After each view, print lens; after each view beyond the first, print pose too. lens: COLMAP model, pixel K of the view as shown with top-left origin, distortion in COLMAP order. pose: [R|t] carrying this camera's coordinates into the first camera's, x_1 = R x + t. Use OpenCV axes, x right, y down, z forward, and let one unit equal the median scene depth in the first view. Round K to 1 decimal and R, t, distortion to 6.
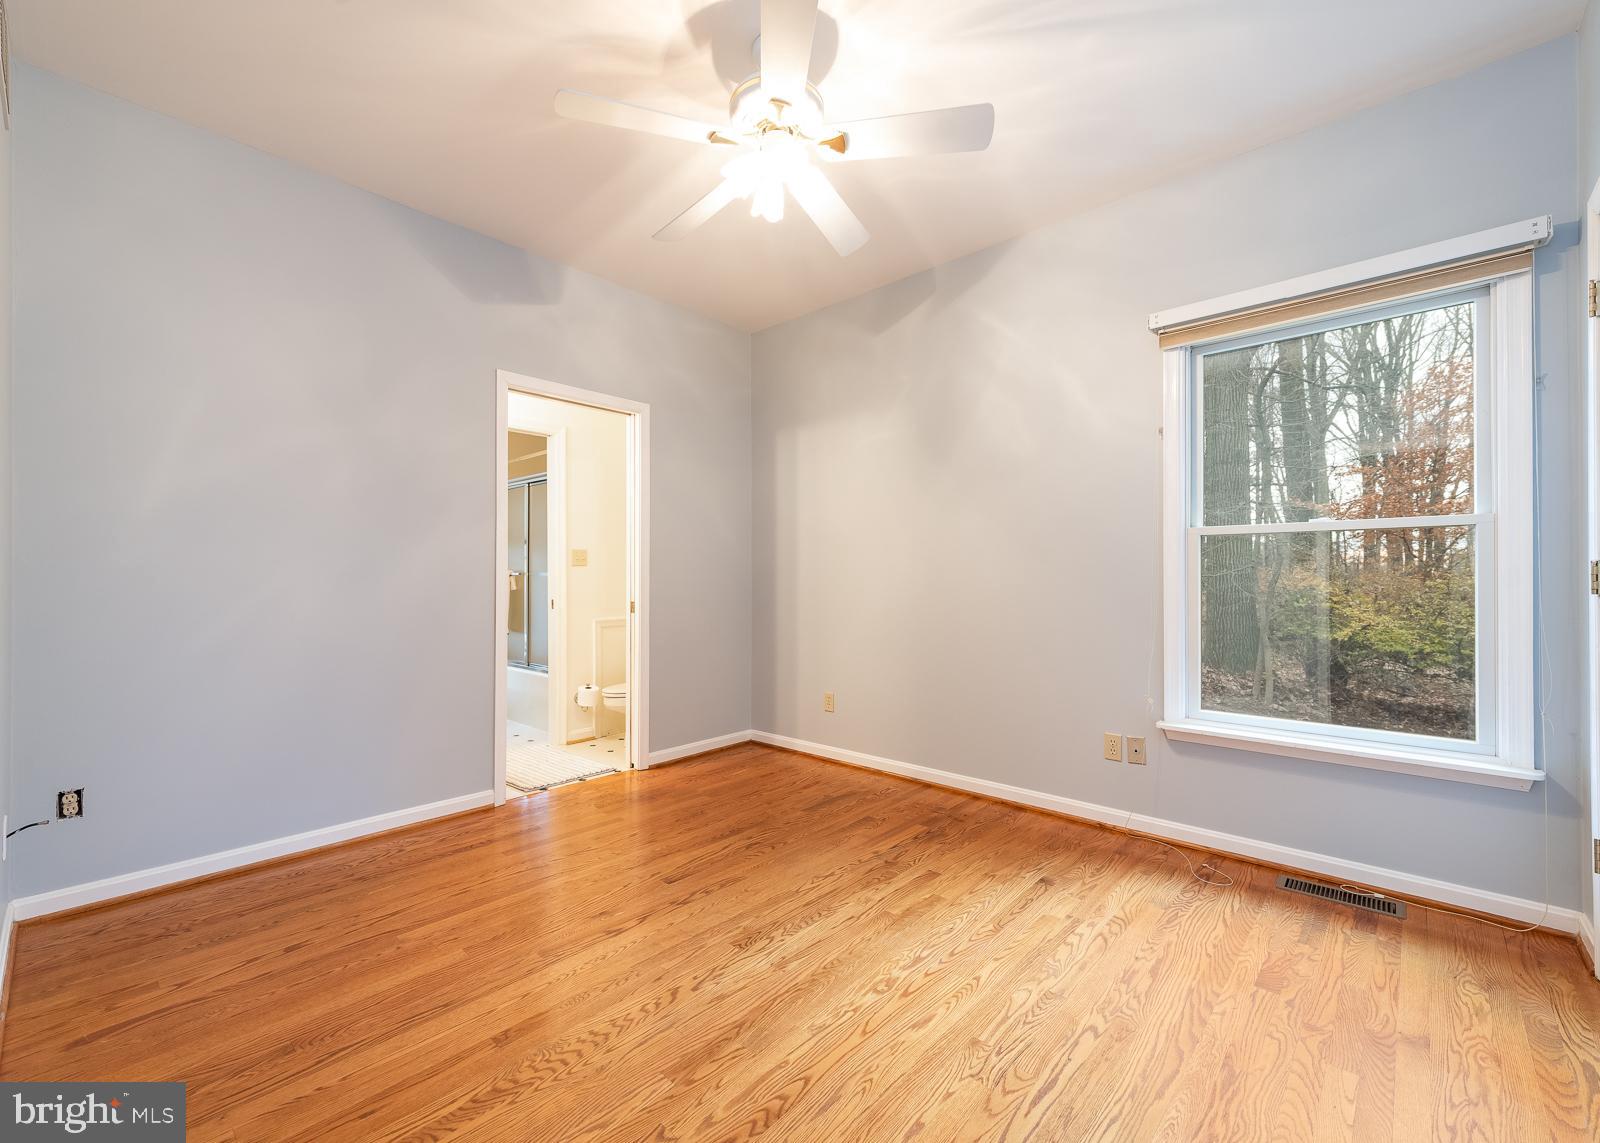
lens RADIAL K [[678.5, 0, 833.3], [0, 678.5, 573.4], [0, 0, 1]] dist [-0.000584, -0.000120]
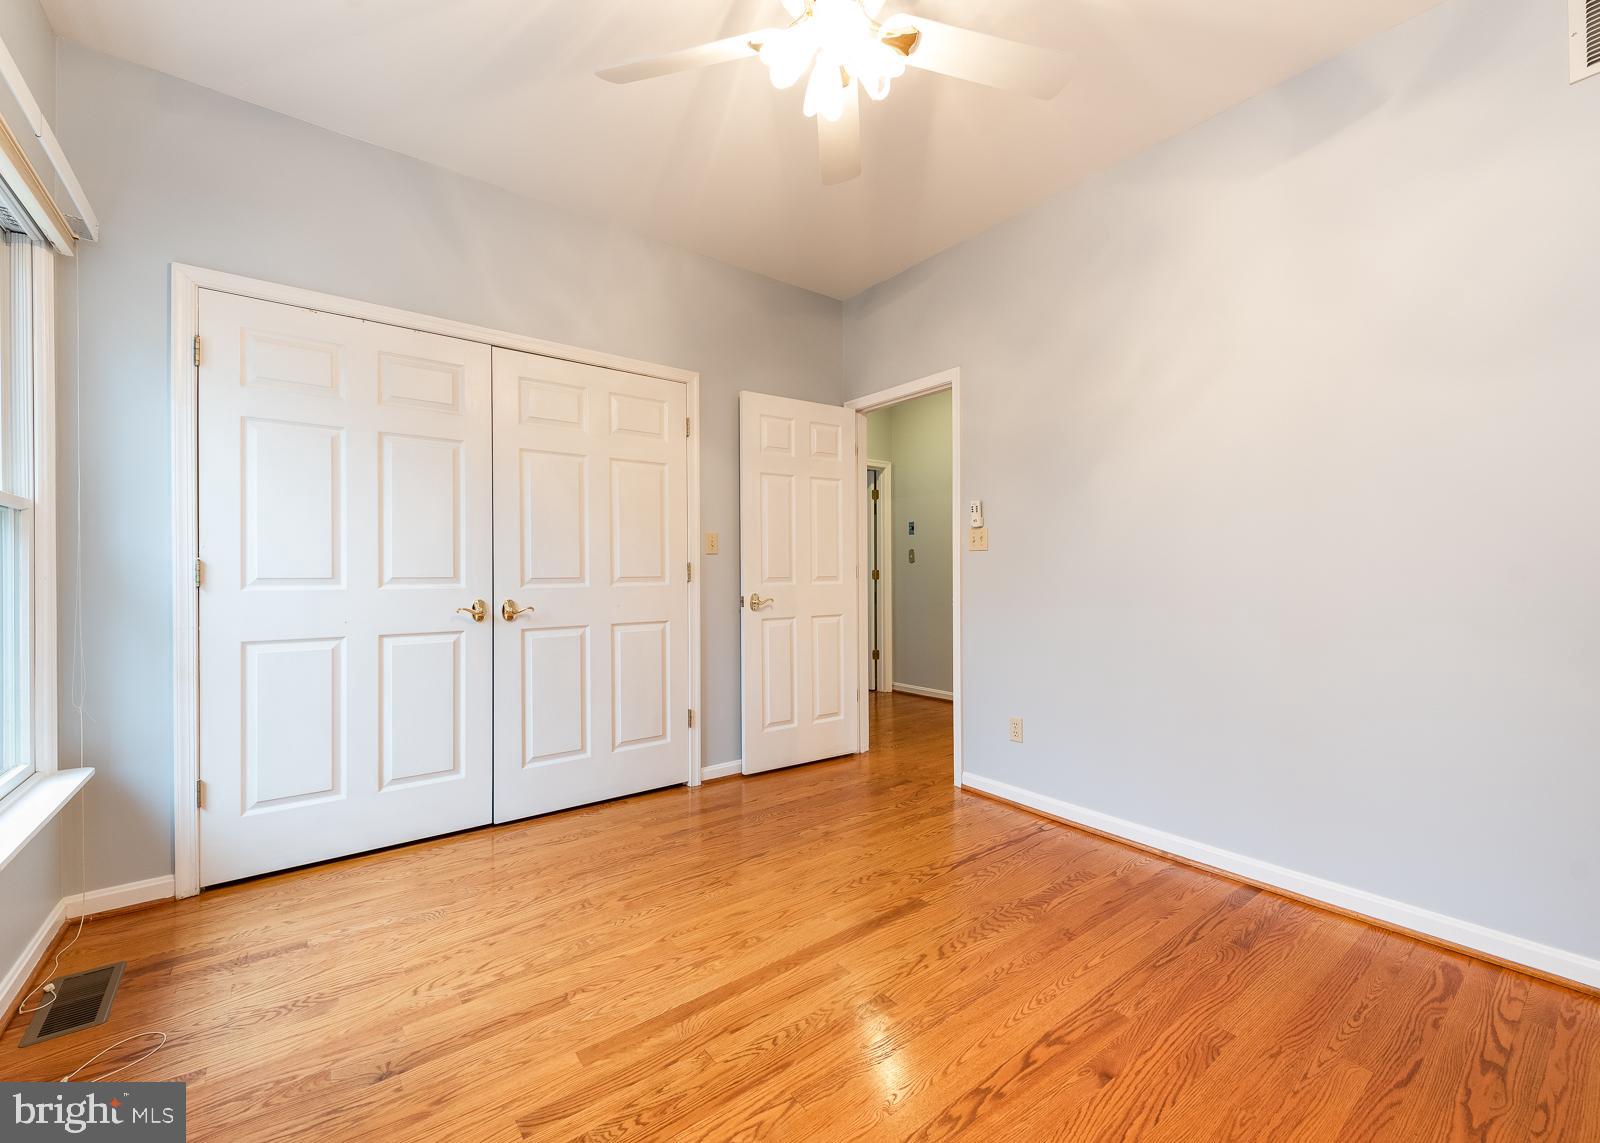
lens RADIAL K [[678.5, 0, 833.3], [0, 678.5, 573.4], [0, 0, 1]] dist [-0.000584, -0.000120]
pose [[-0.985383, 0.003933, 0.170310, -0.238658], [0.002540, 0.999962, -0.008398, 0.024951], [-0.170336, -0.007842, -0.985355, 1.992175]]
